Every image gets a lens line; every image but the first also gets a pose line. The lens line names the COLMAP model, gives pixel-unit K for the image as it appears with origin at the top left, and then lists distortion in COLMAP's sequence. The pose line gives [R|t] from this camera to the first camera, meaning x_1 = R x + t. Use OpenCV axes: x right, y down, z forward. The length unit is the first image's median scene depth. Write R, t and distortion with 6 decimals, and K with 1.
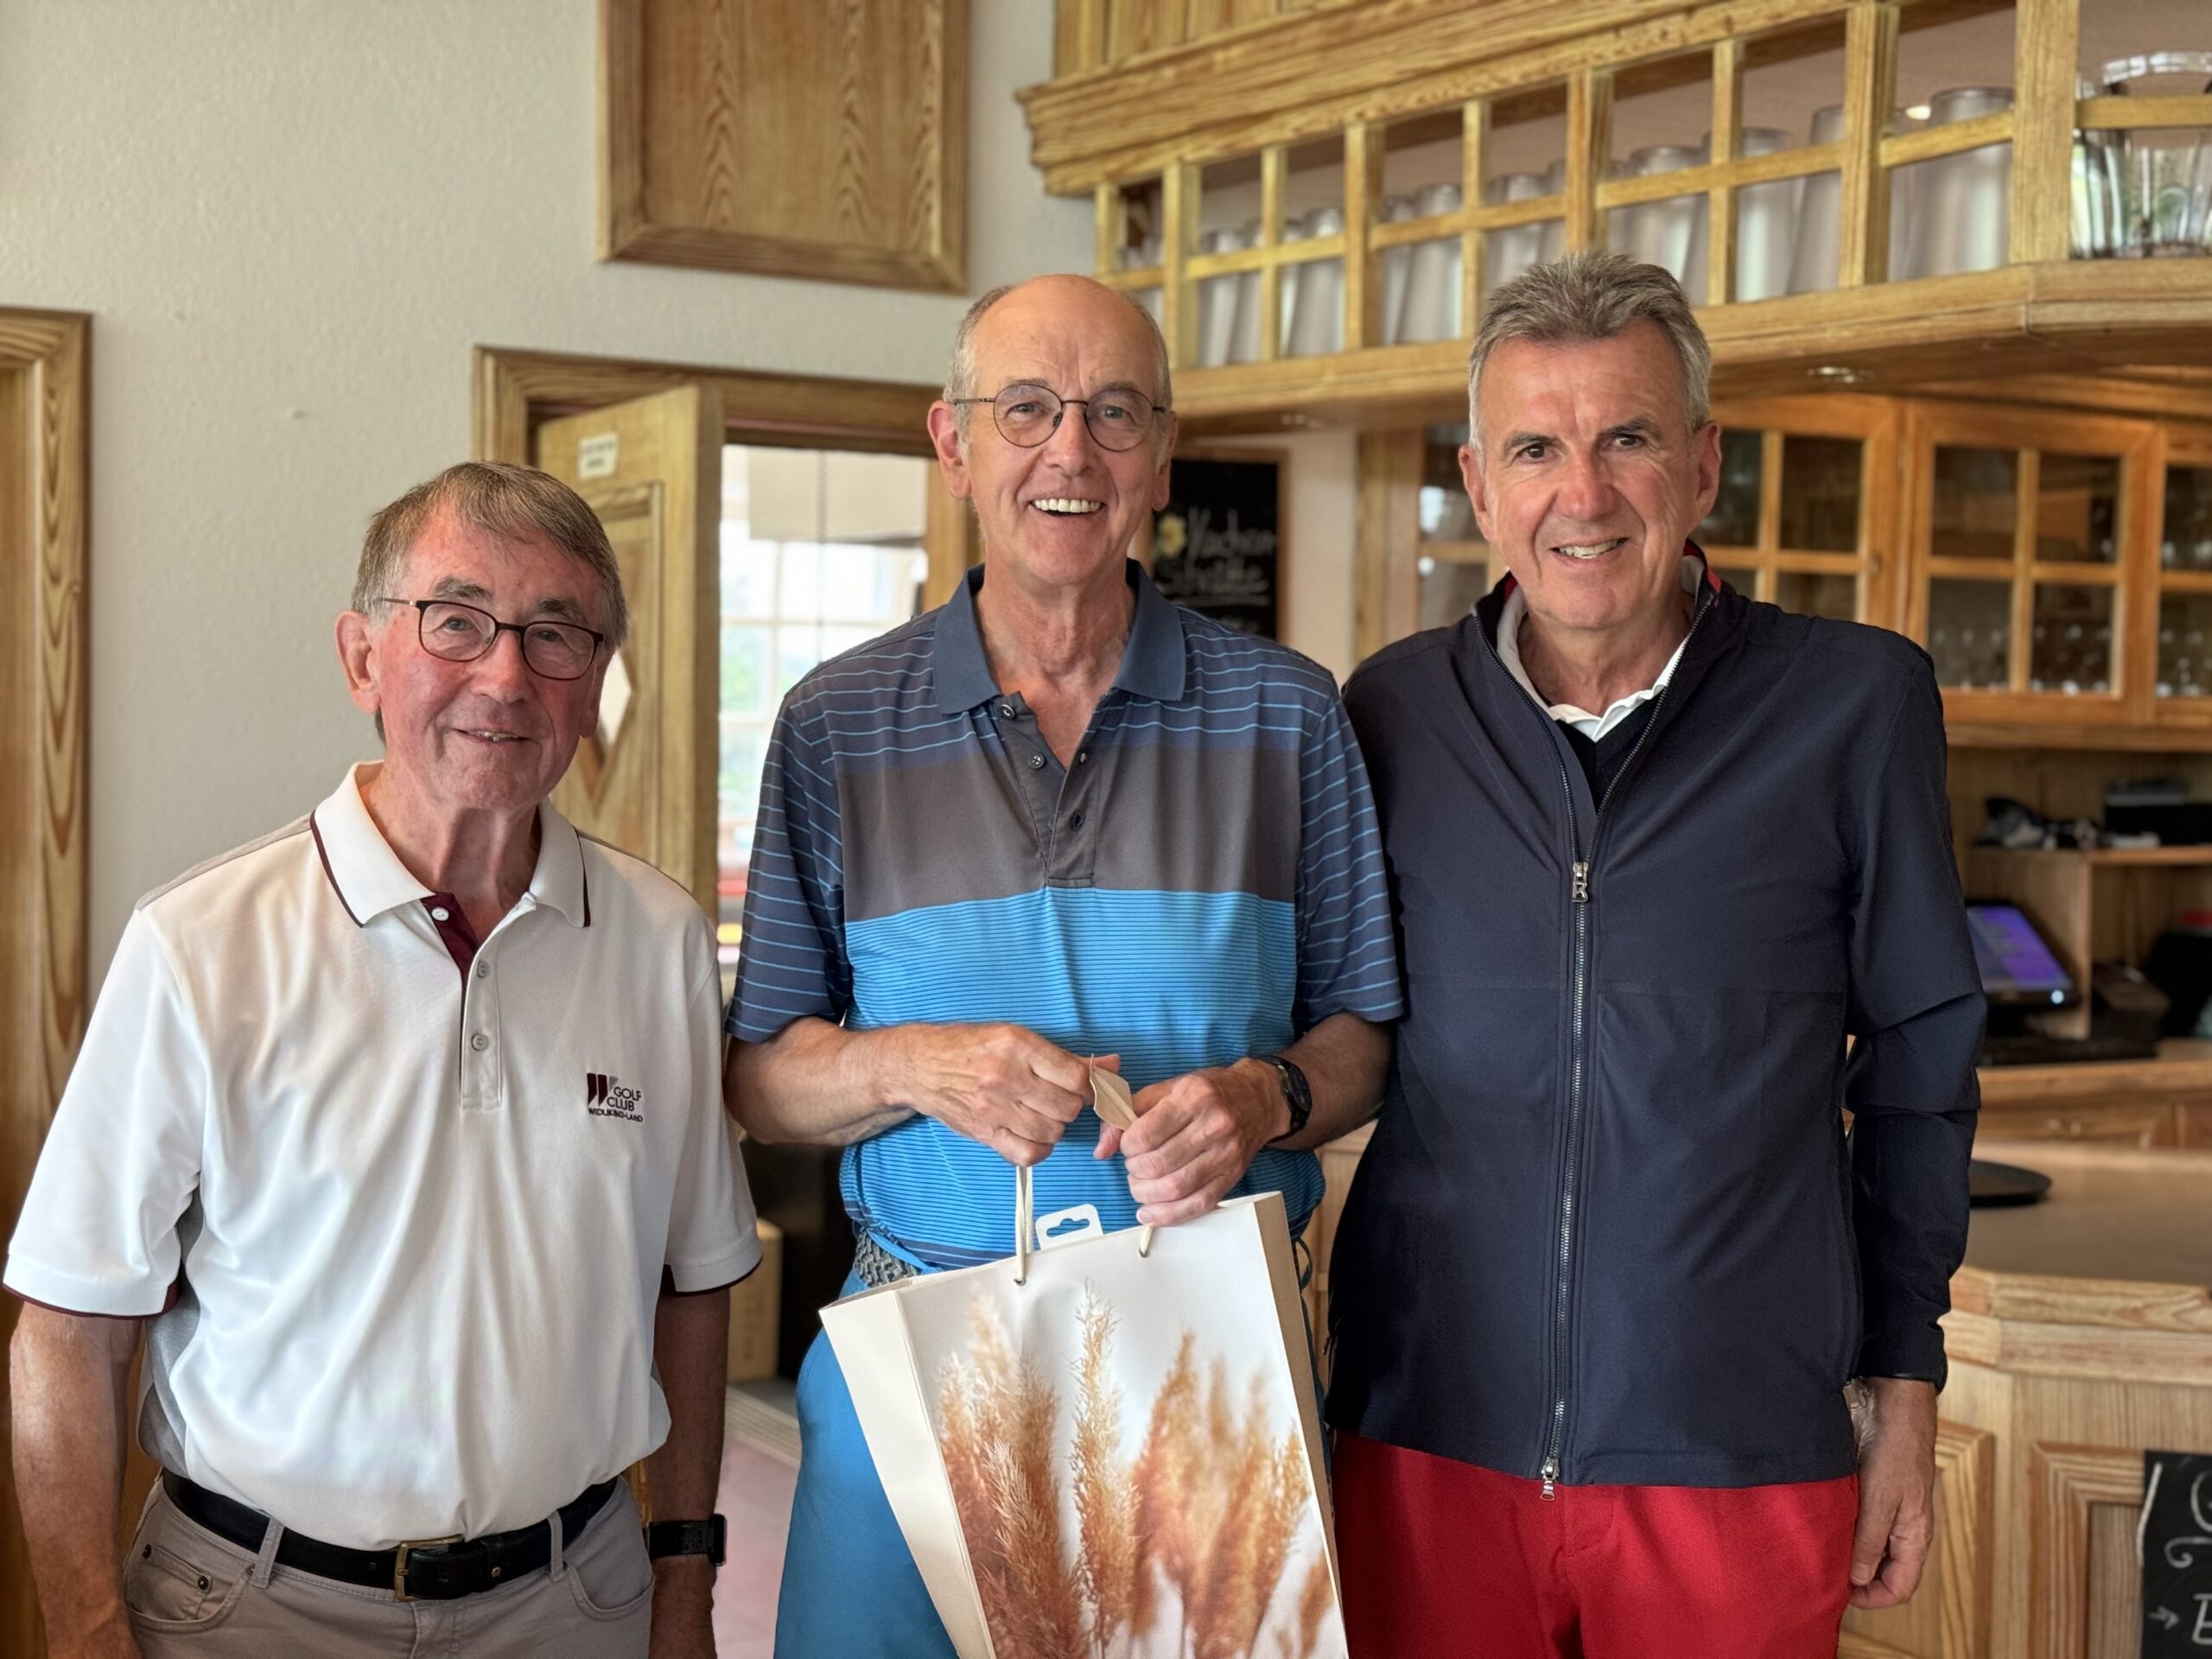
lens RADIAL K [[3073.8, 0, 1094.1], [0, 3073.8, 855.5], [0, 0, 1]] dist [0.112265, 0.000000]
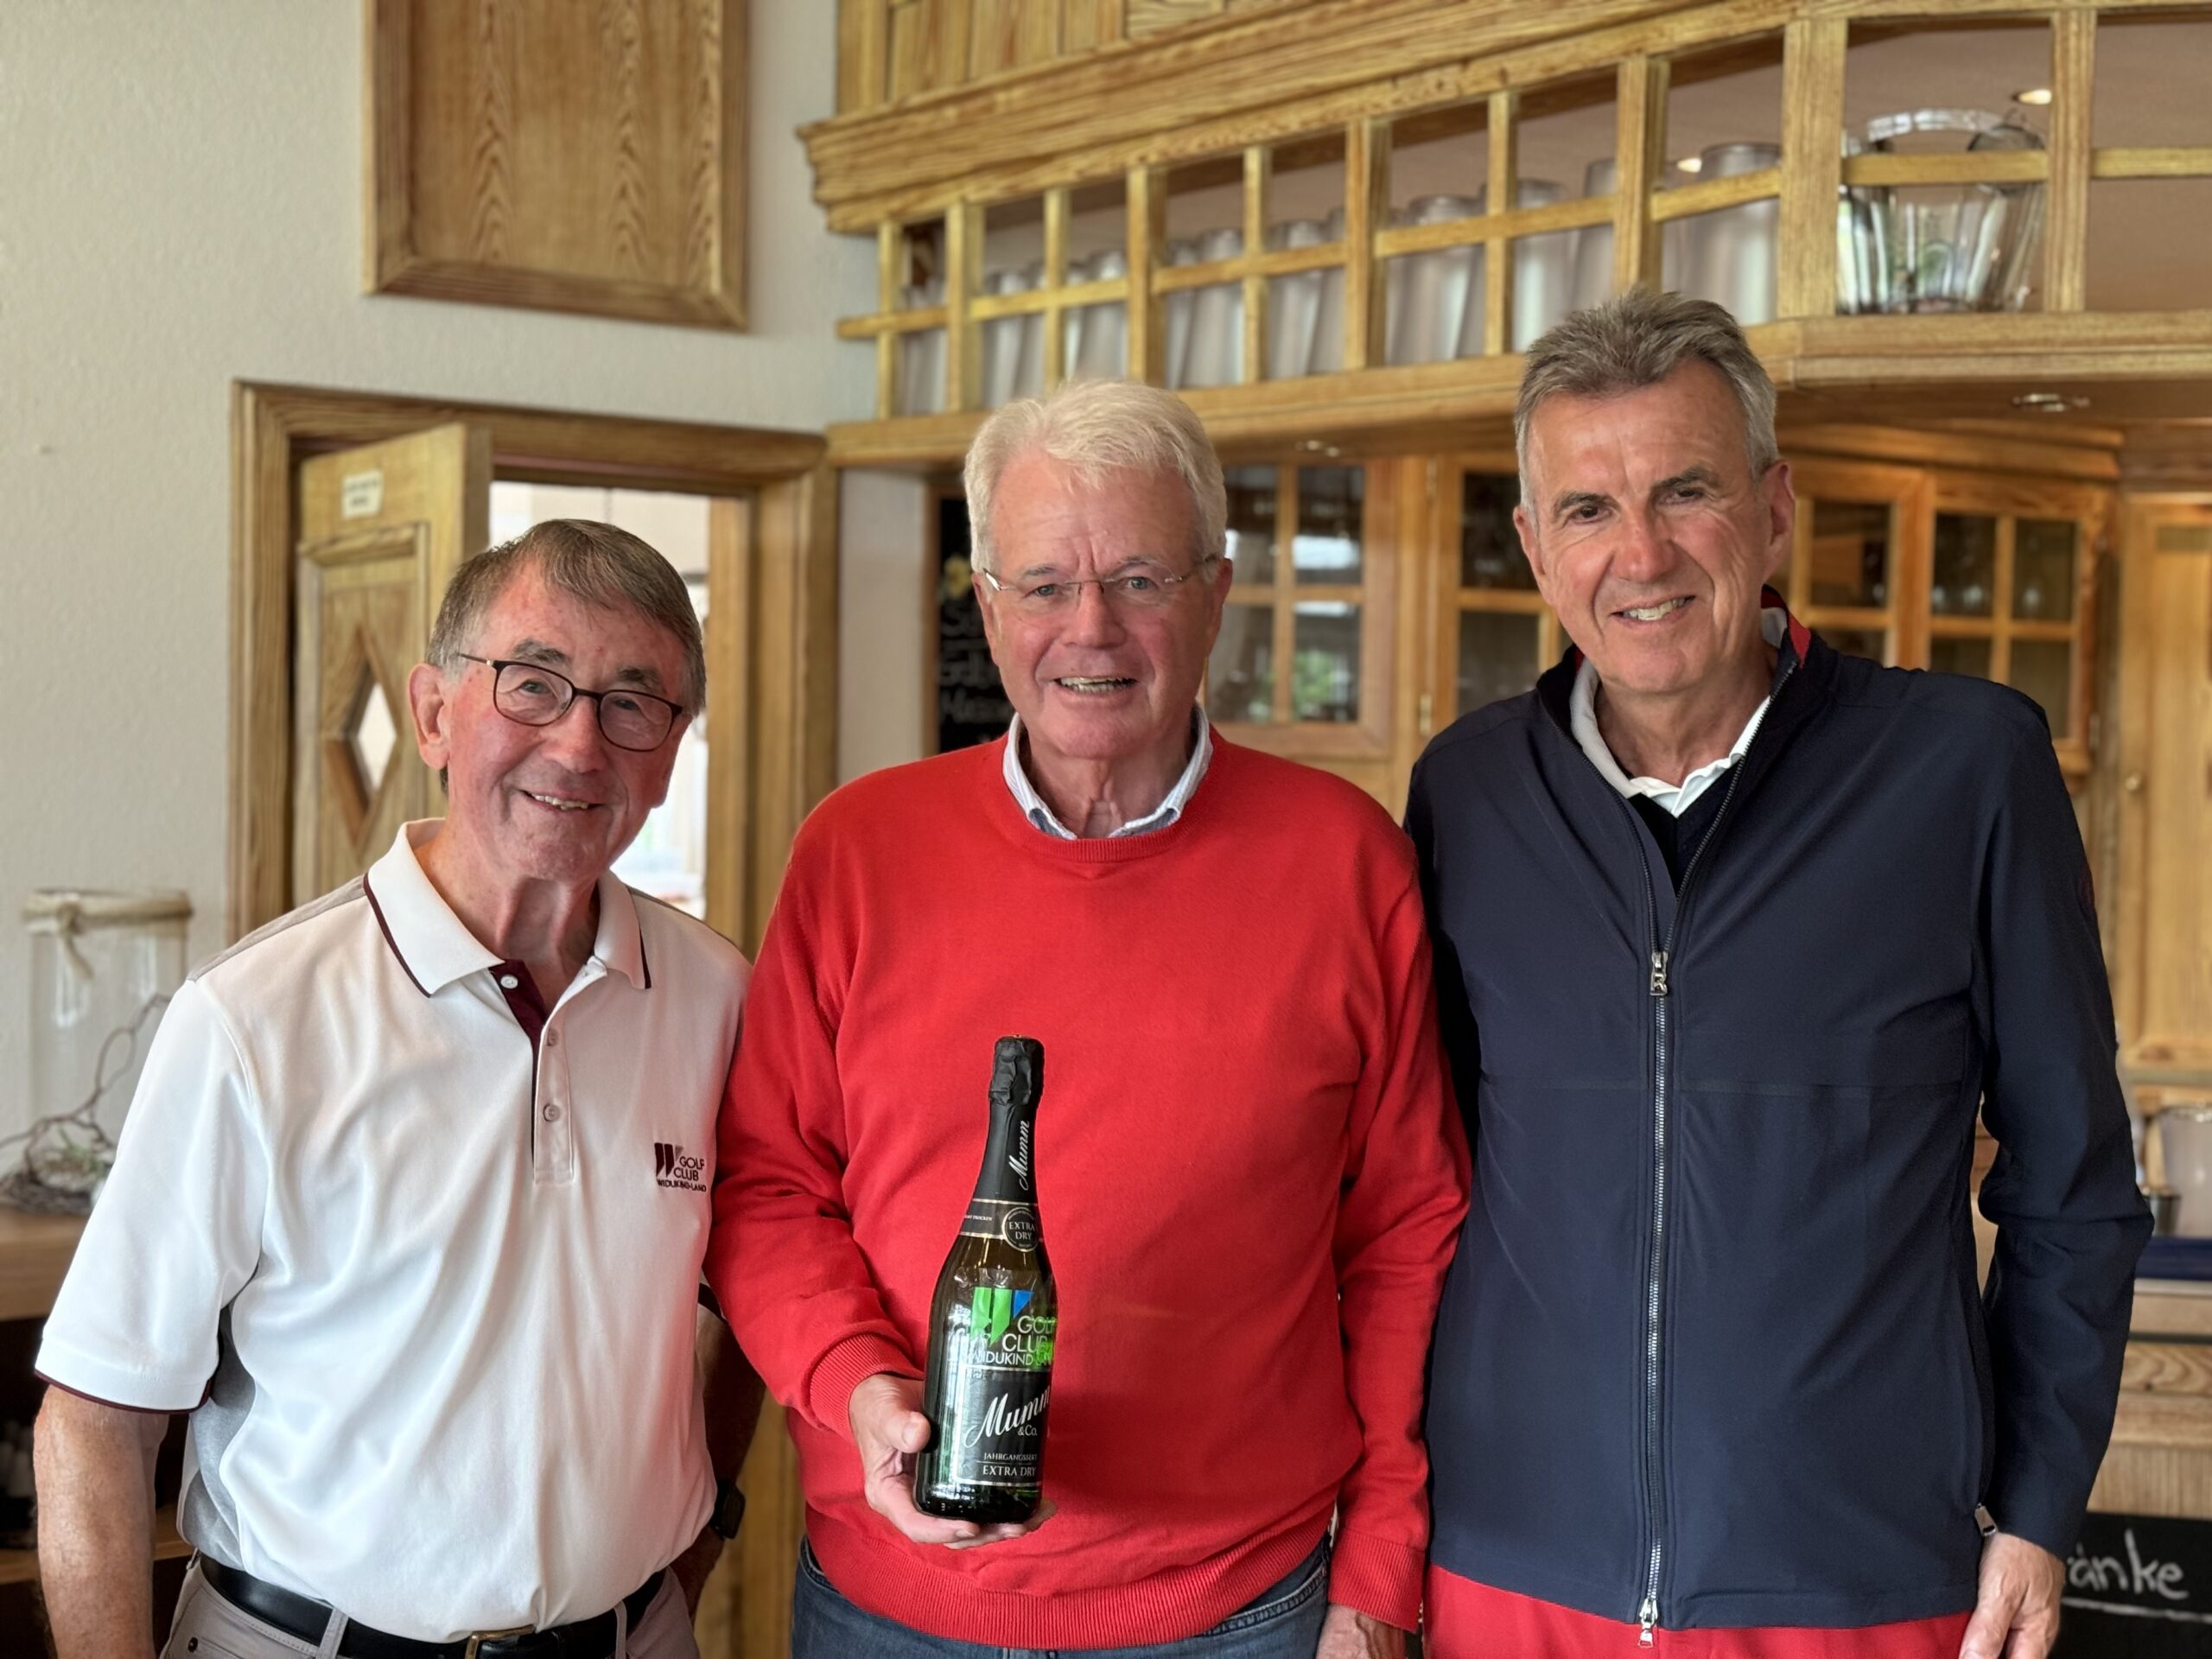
lens RADIAL K [[3073.8, 0, 1107.2], [0, 3073.8, 837.6], [0, 0, 1]] dist [0.112265, 0.000000]
pose [[0.997691, -0.001929, 0.067882, 0.006663], [0.002991, 0.999875, -0.015548, -0.005351], [-0.067843, 0.015715, 0.997572, 0.012841]]
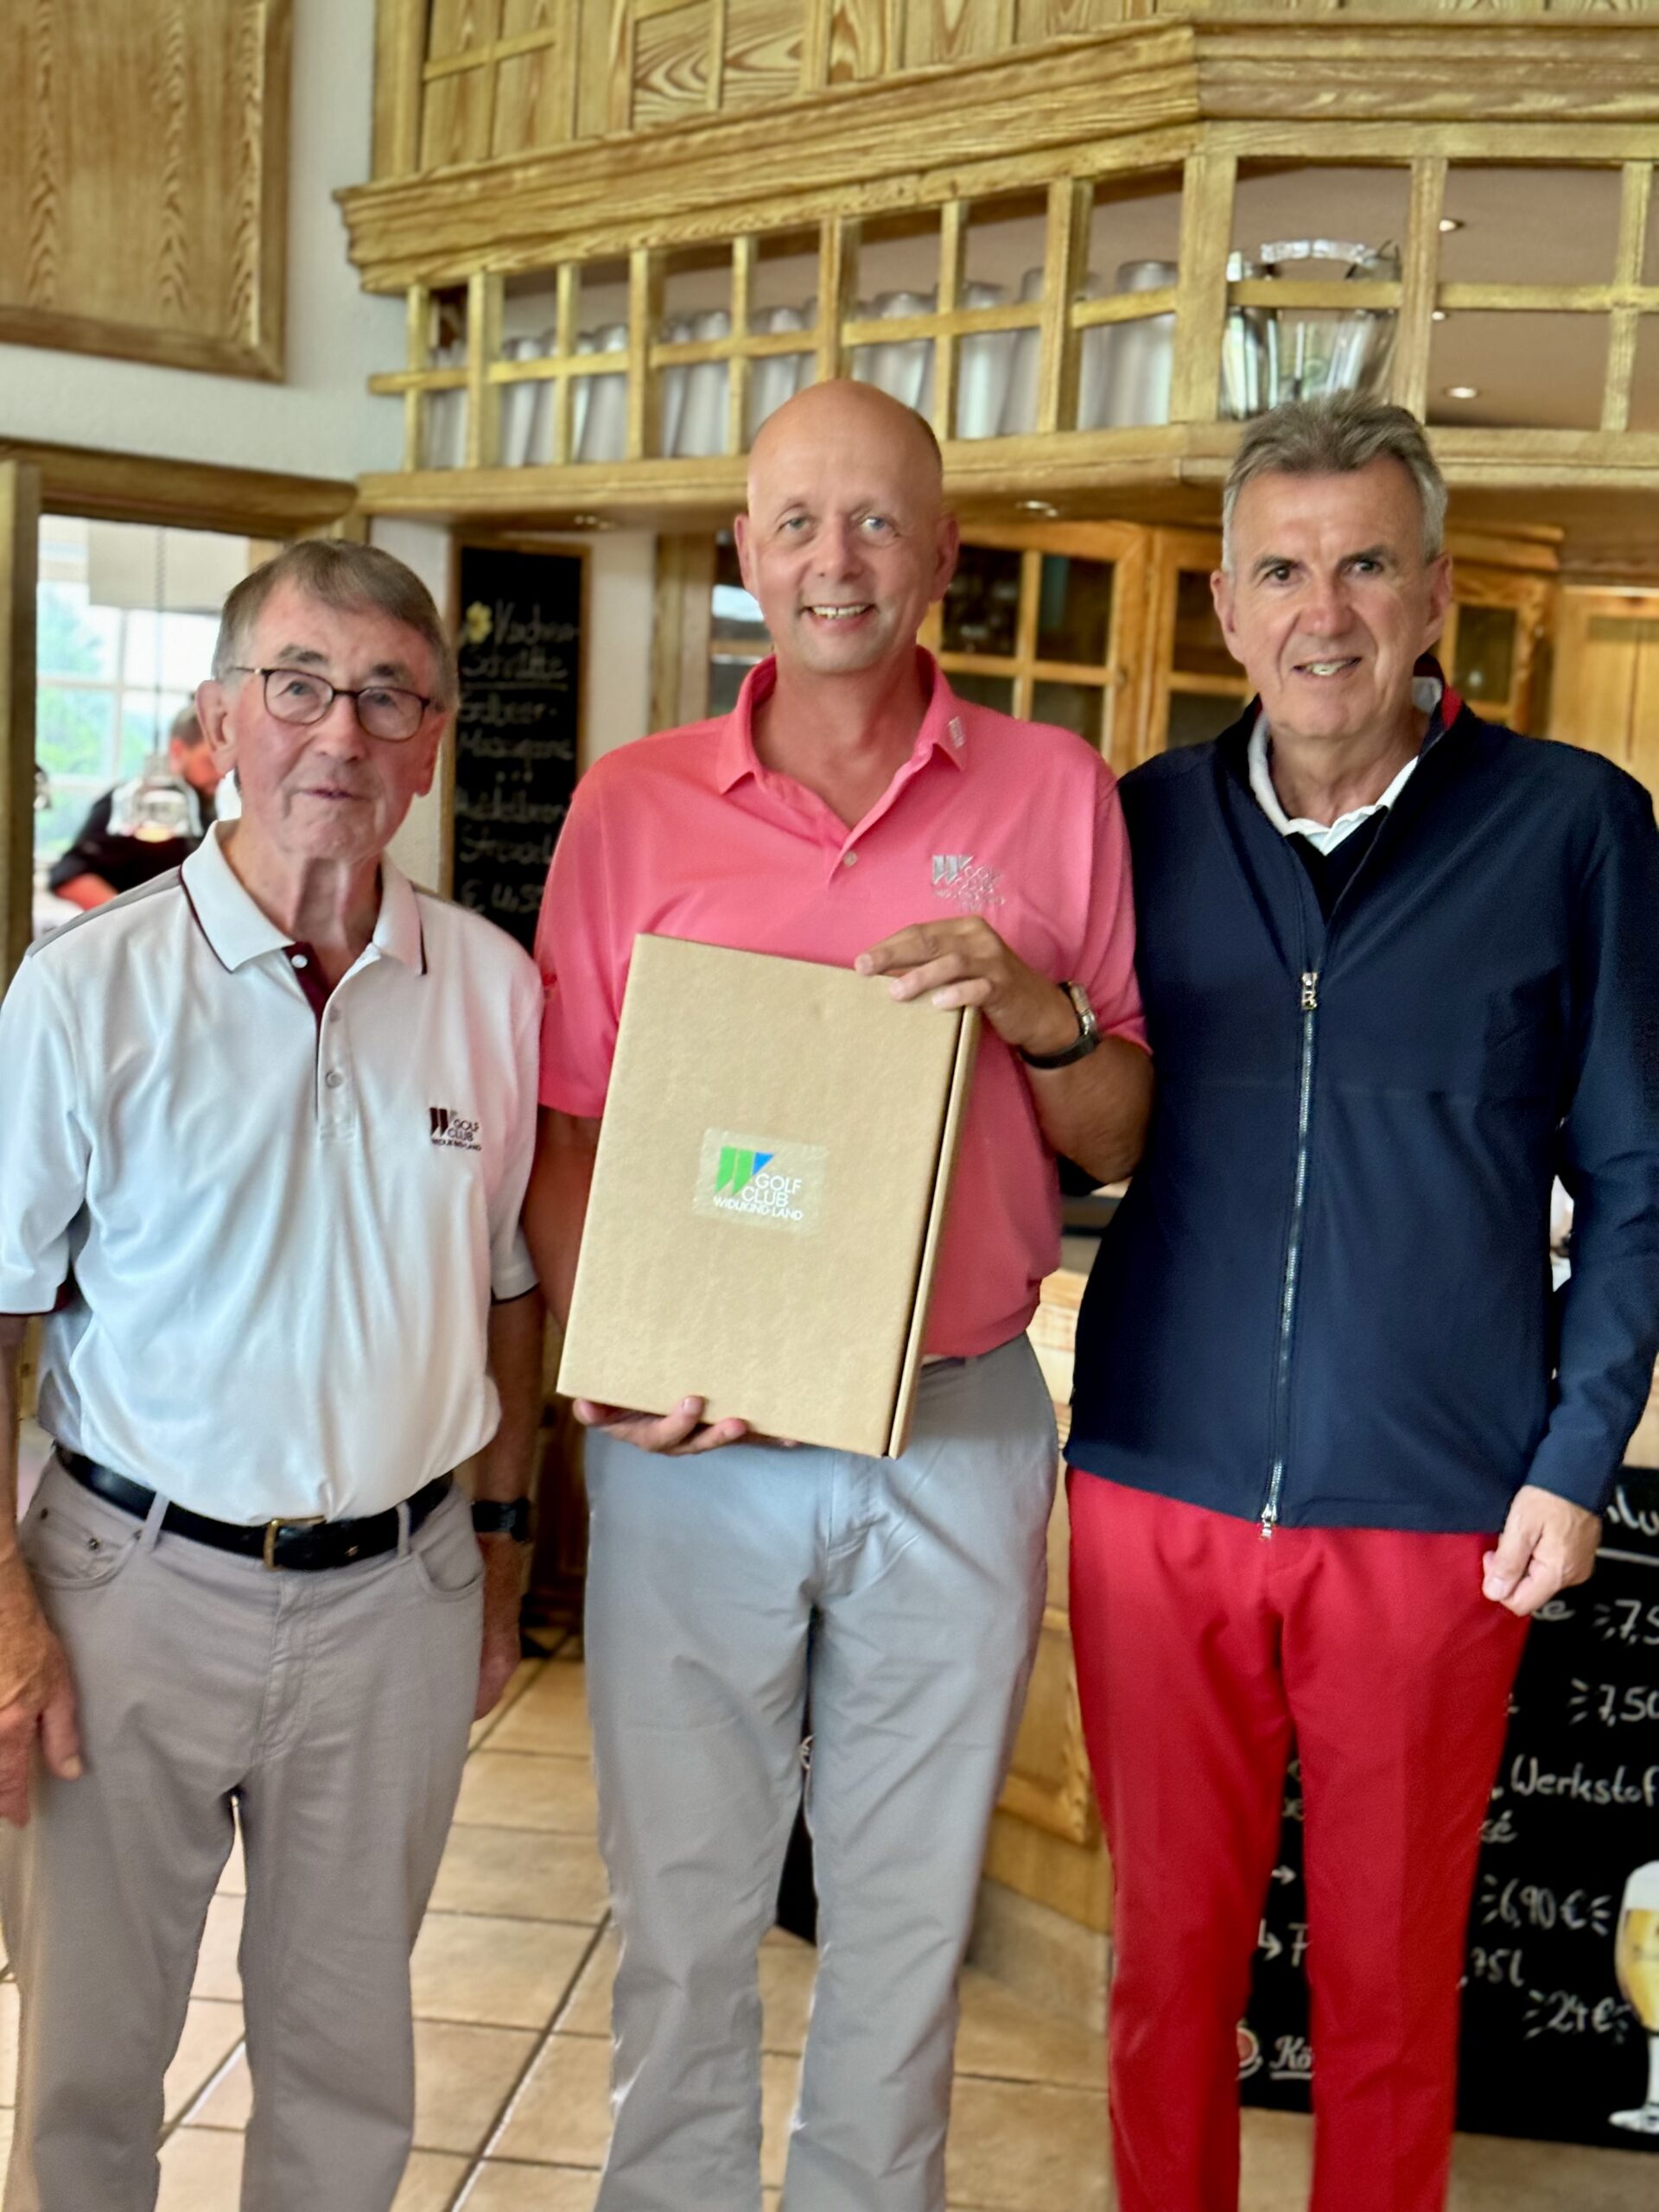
lens RADIAL K [[3073.8, 0, 790.3], [0, 3073.8, 1157.1], [0, 0, 1]] dist [0.112265, 0.000000]
pose [[0.994096, 0.023155, 0.106005, 0.027589], [-0.030476, 0.997222, 0.067973, 0.006653], [-0.104136, -0.070803, 0.992040, -0.109613]]
